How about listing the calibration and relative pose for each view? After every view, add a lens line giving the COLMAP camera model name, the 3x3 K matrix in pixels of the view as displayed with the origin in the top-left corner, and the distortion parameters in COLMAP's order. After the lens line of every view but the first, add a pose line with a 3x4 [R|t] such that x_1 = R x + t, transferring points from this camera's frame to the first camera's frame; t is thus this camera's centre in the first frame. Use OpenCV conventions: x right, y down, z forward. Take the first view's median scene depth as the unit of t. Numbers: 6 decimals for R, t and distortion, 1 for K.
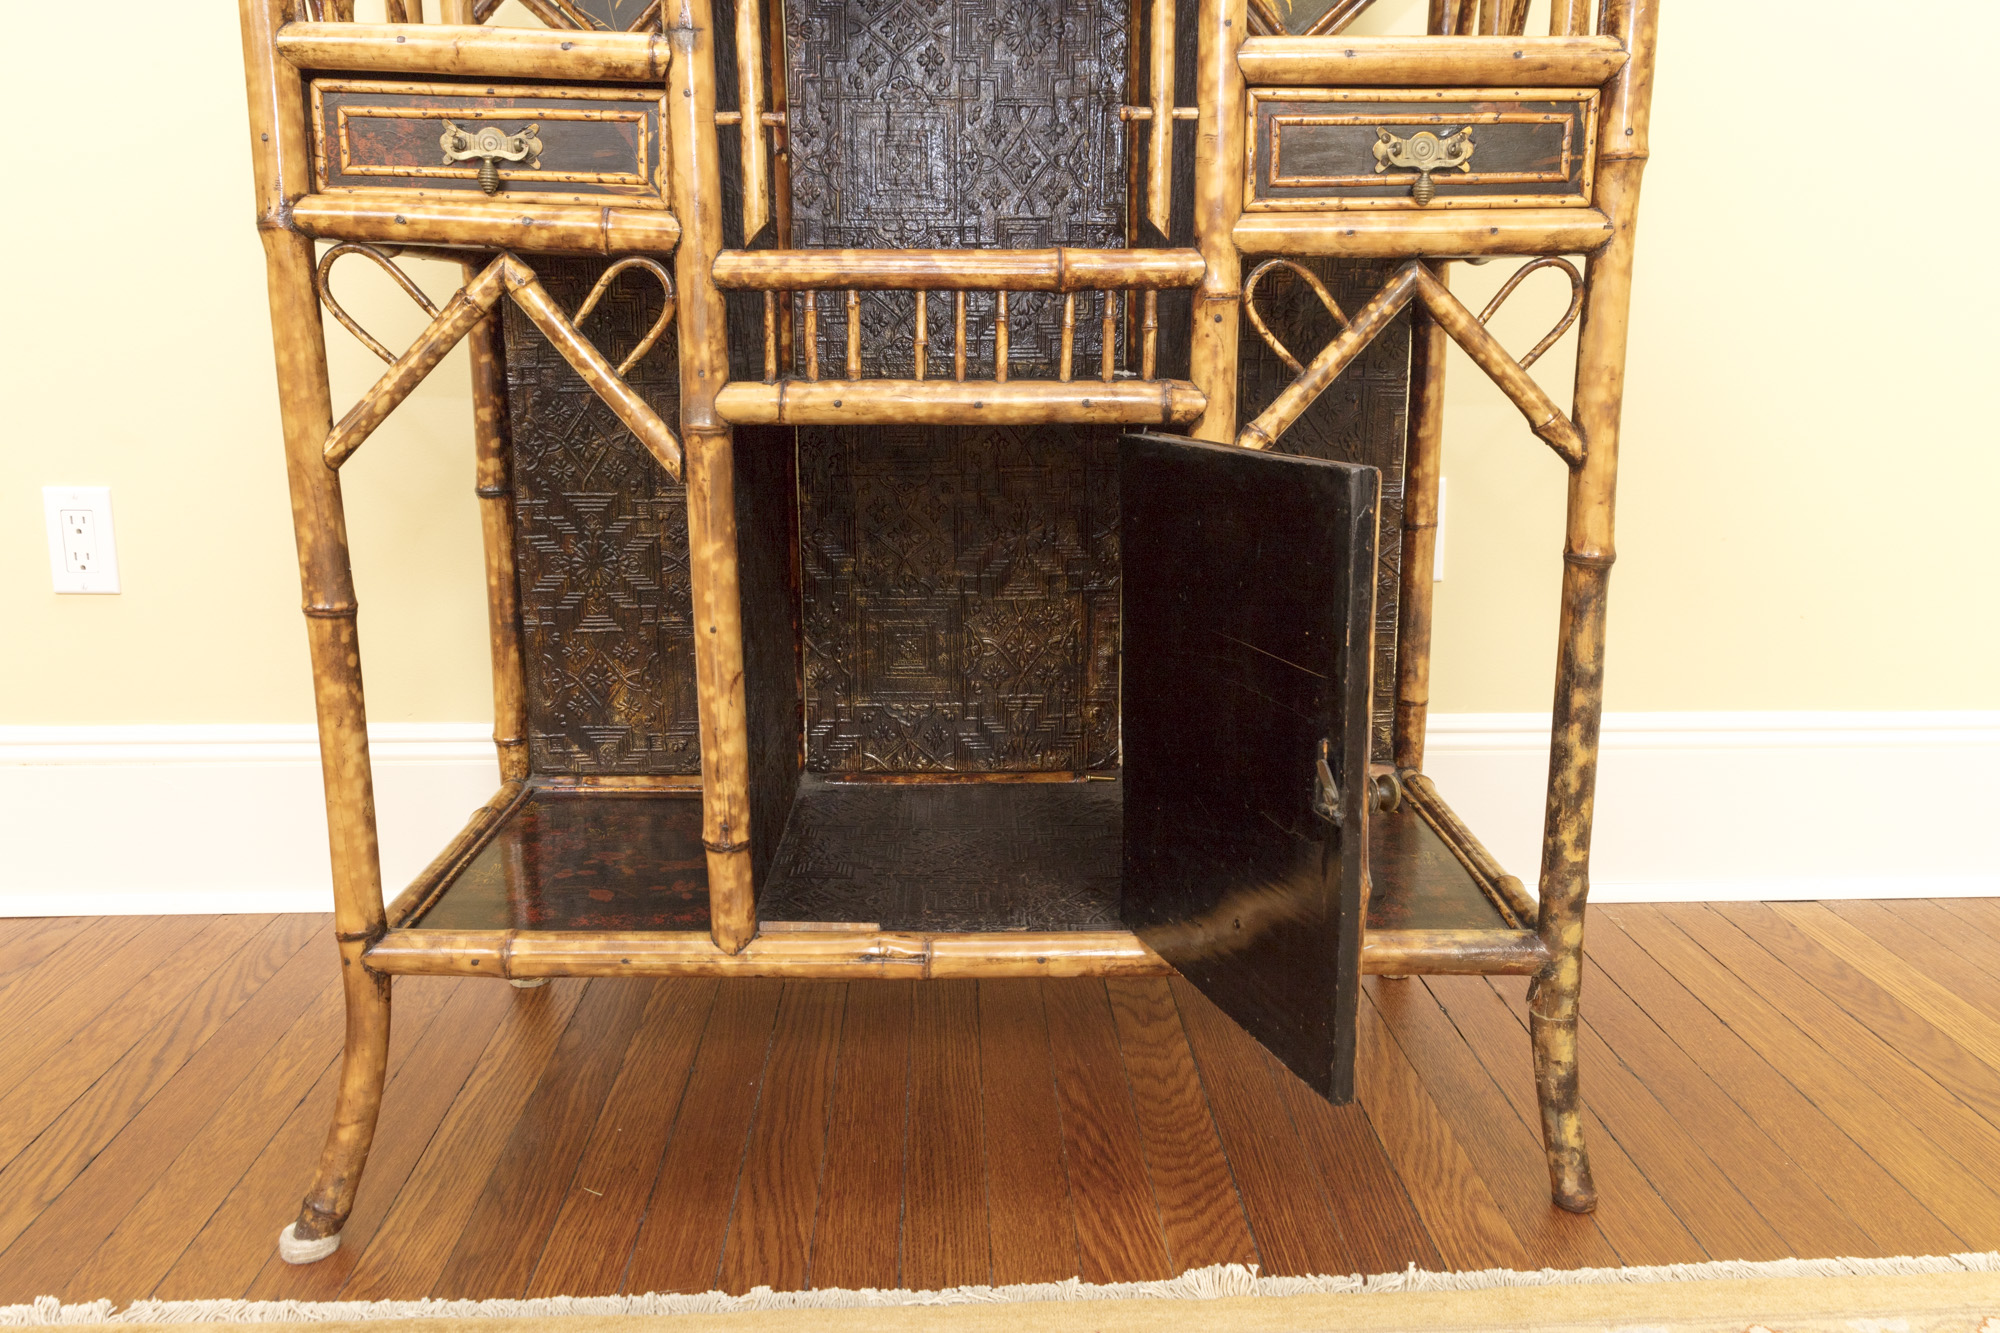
lens RADIAL K [[1559.3, 0, 992.1], [0, 1559.3, 655.2], [0, 0, 1]] dist [0.013618, -0.015594]
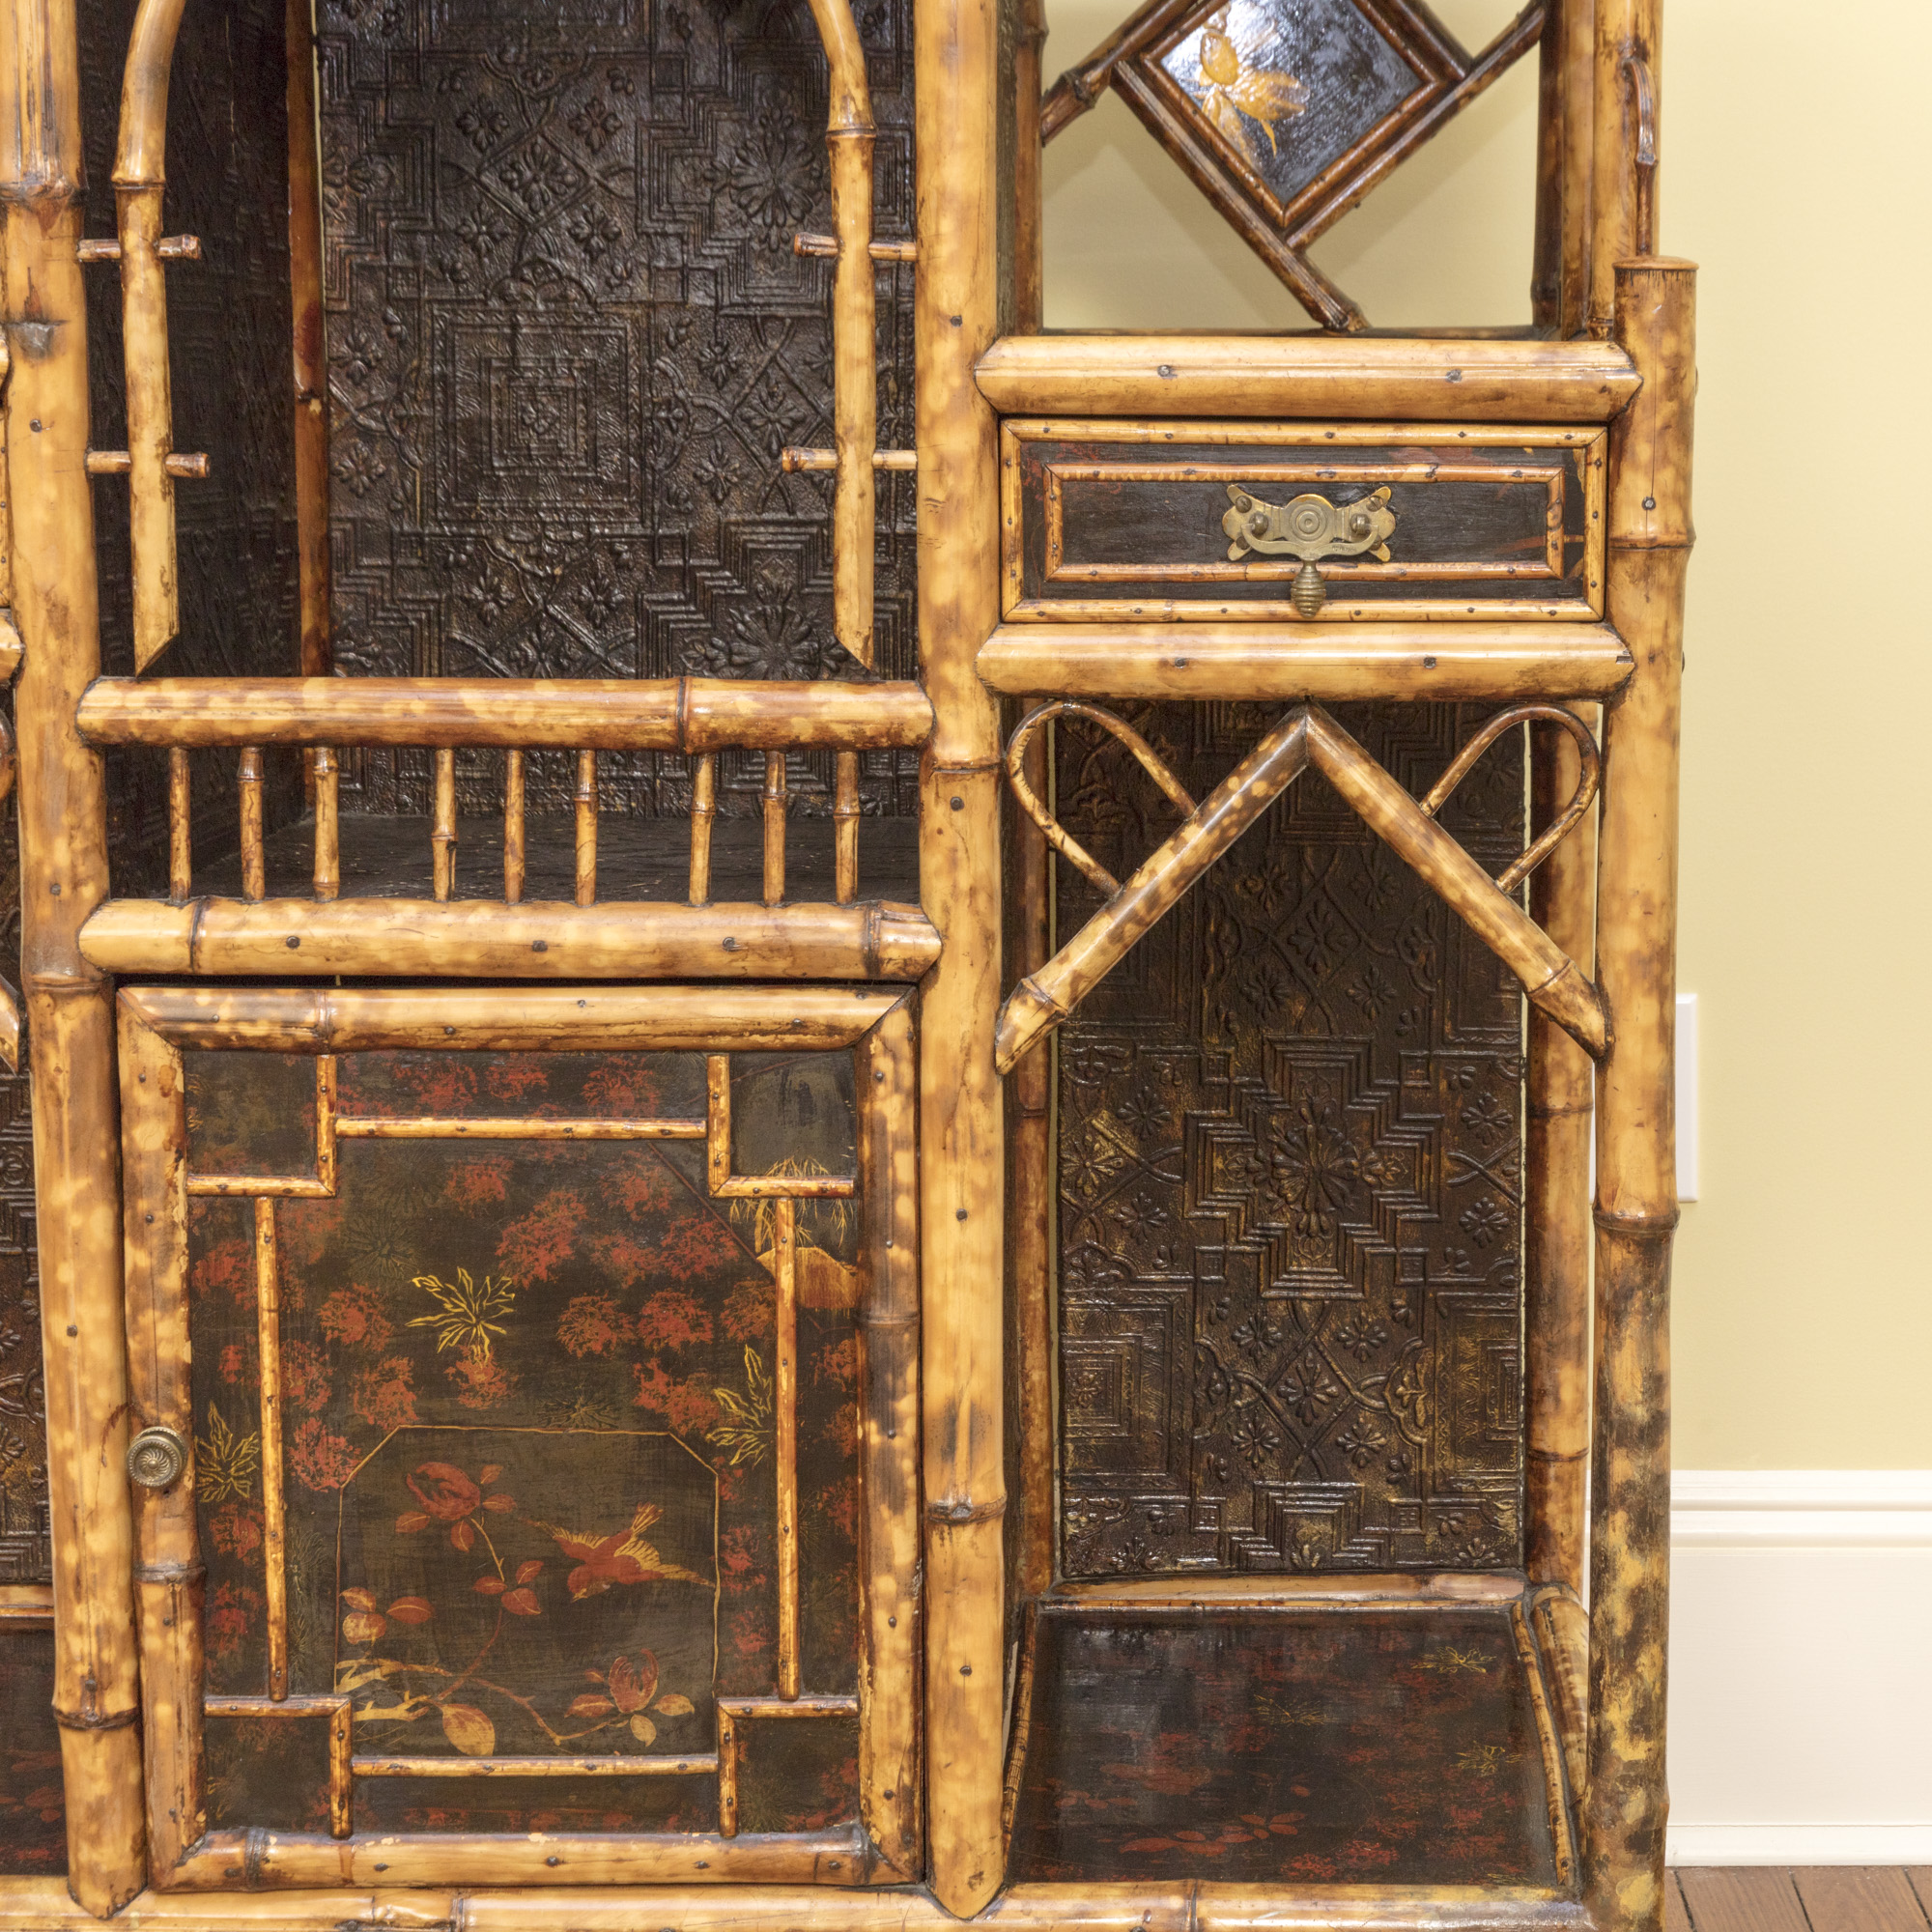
lens RADIAL K [[4216.9, 0, 1372.9], [0, 4216.9, 957.4], [0, 0, 1]] dist [-0.010582, 0.000000]
pose [[0.999745, 0.012009, 0.019098, 0.266040], [-0.010653, 0.997518, -0.069606, -0.050974], [-0.019886, 0.069385, 0.997392, -0.550774]]
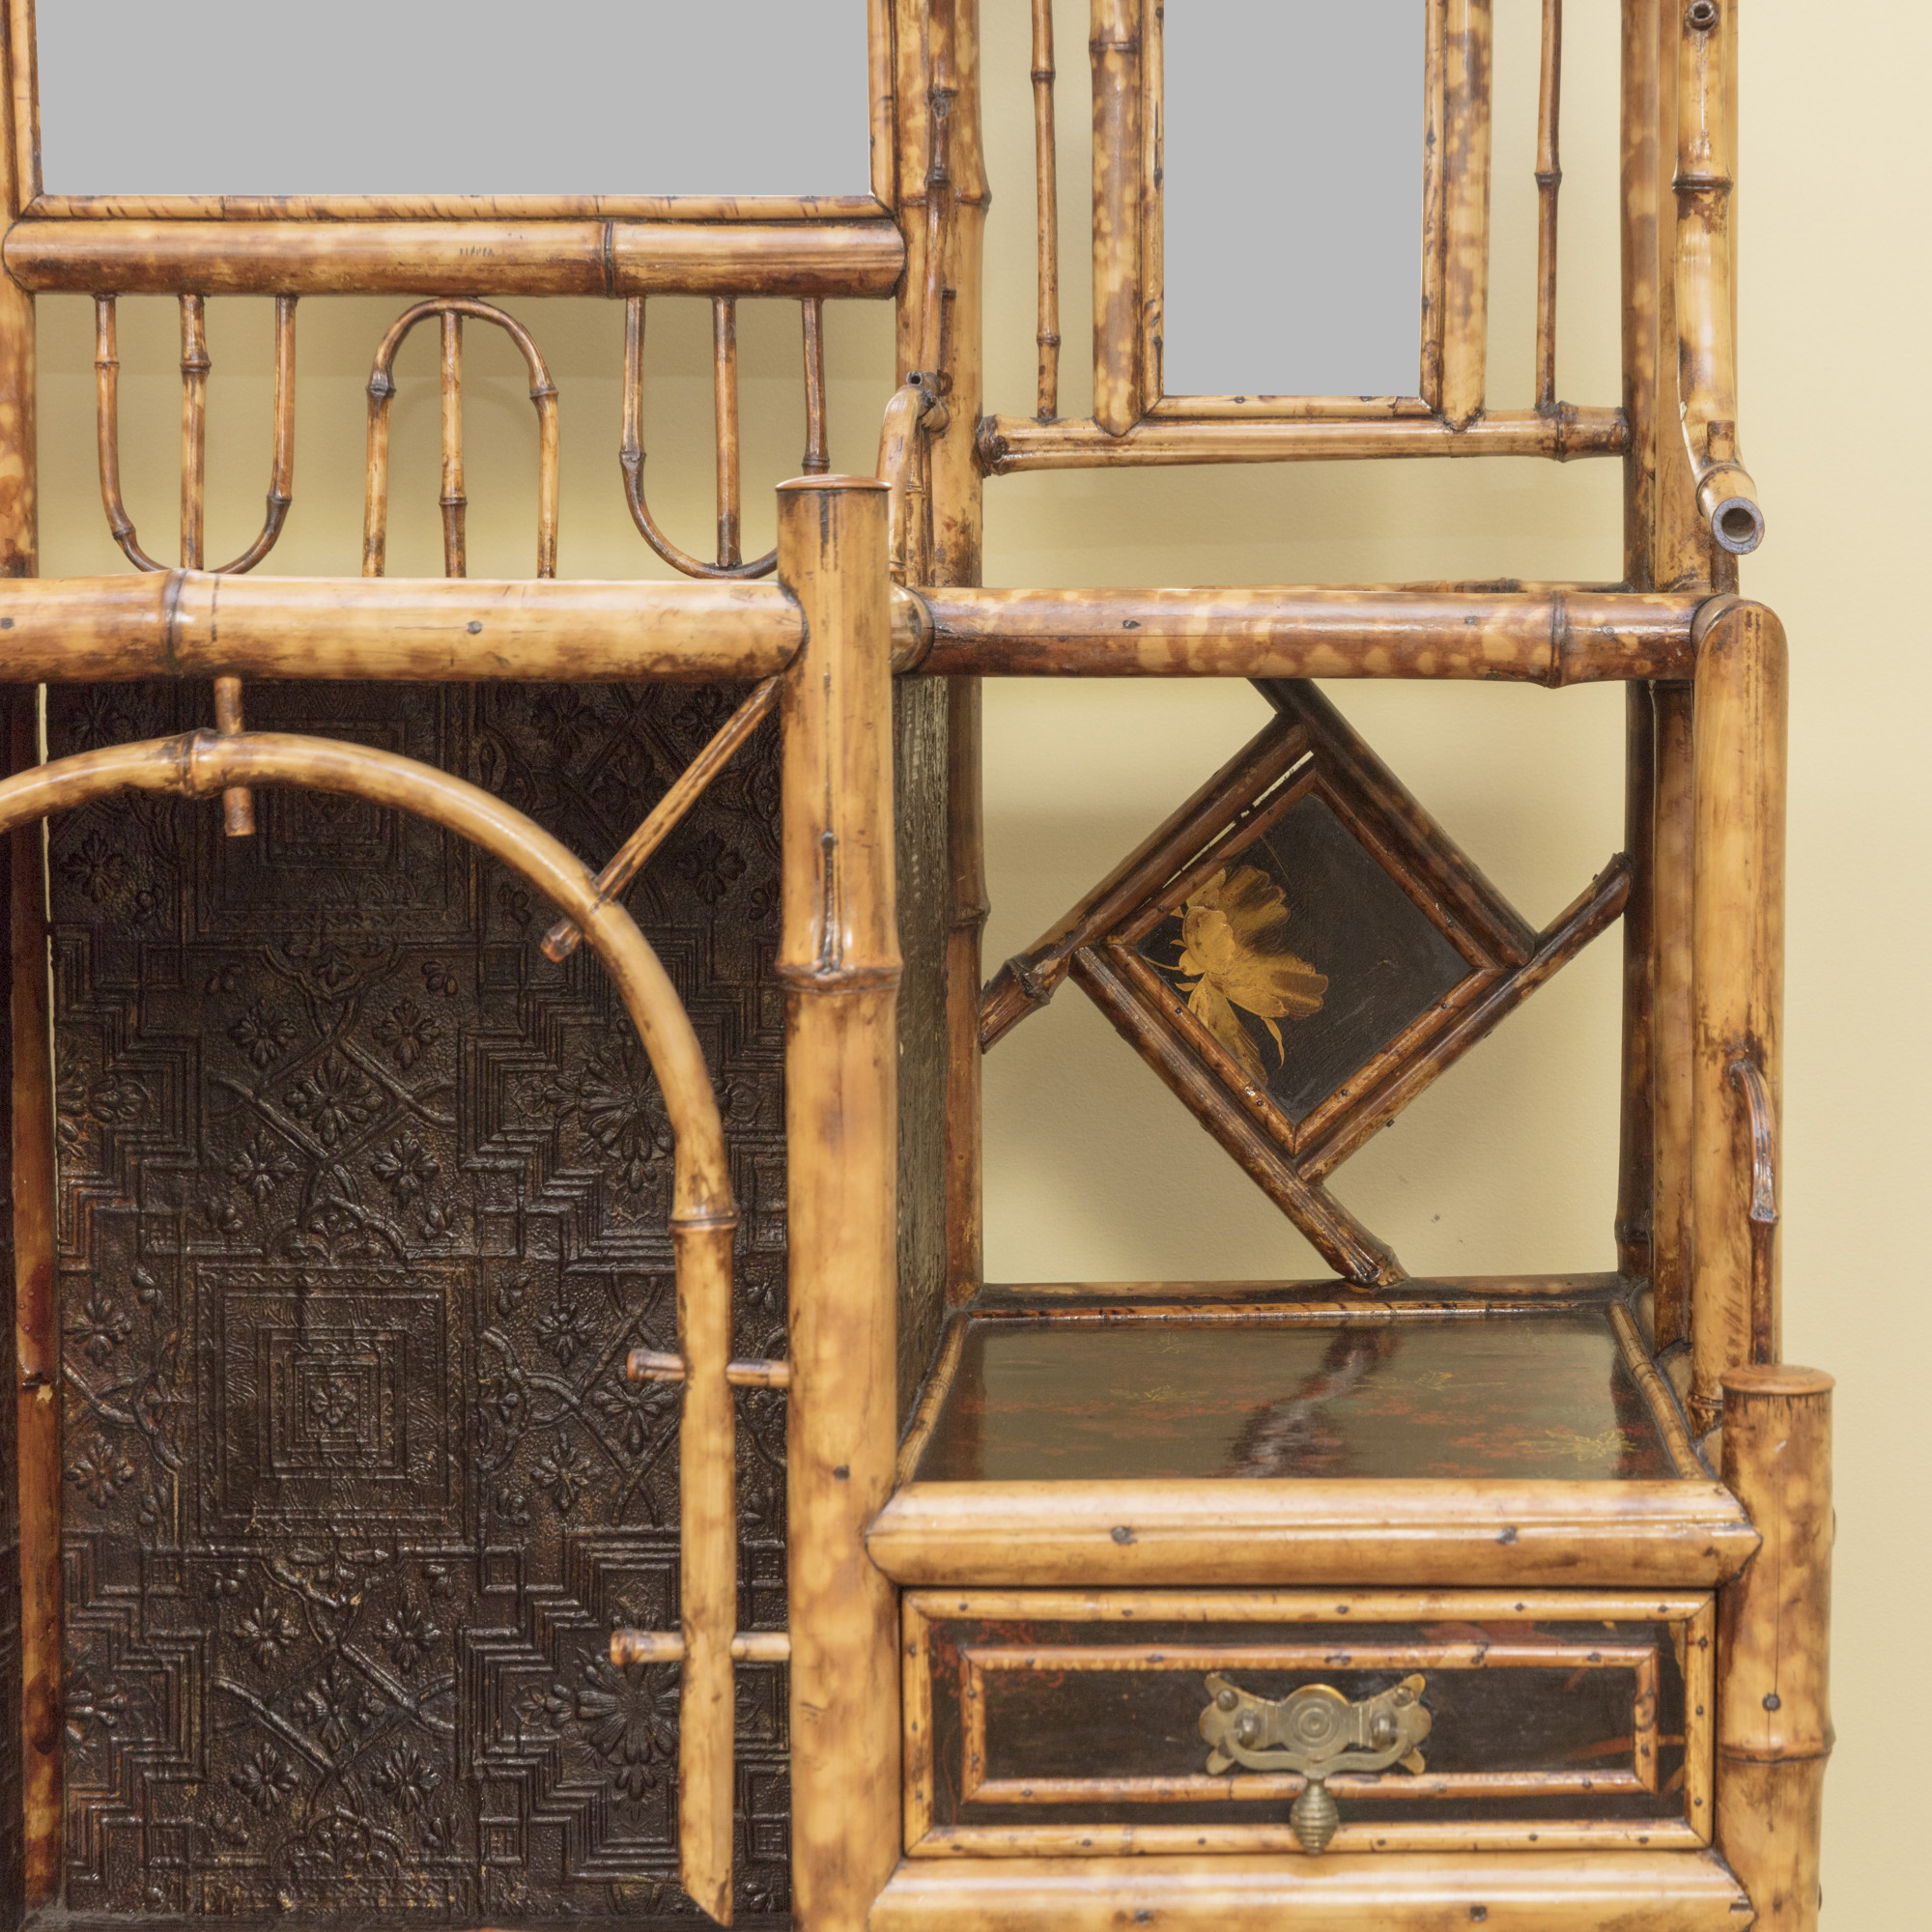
lens RADIAL K [[4938.2, 0, 1324.3], [0, 4938.2, 984.5], [0, 0, 1]] dist [-0.023274, 0.000000]
pose [[0.999940, 0.007903, -0.007614, 0.281370], [-0.008943, 0.988948, -0.147995, -0.317016], [0.006360, 0.148054, 0.988959, -0.384191]]
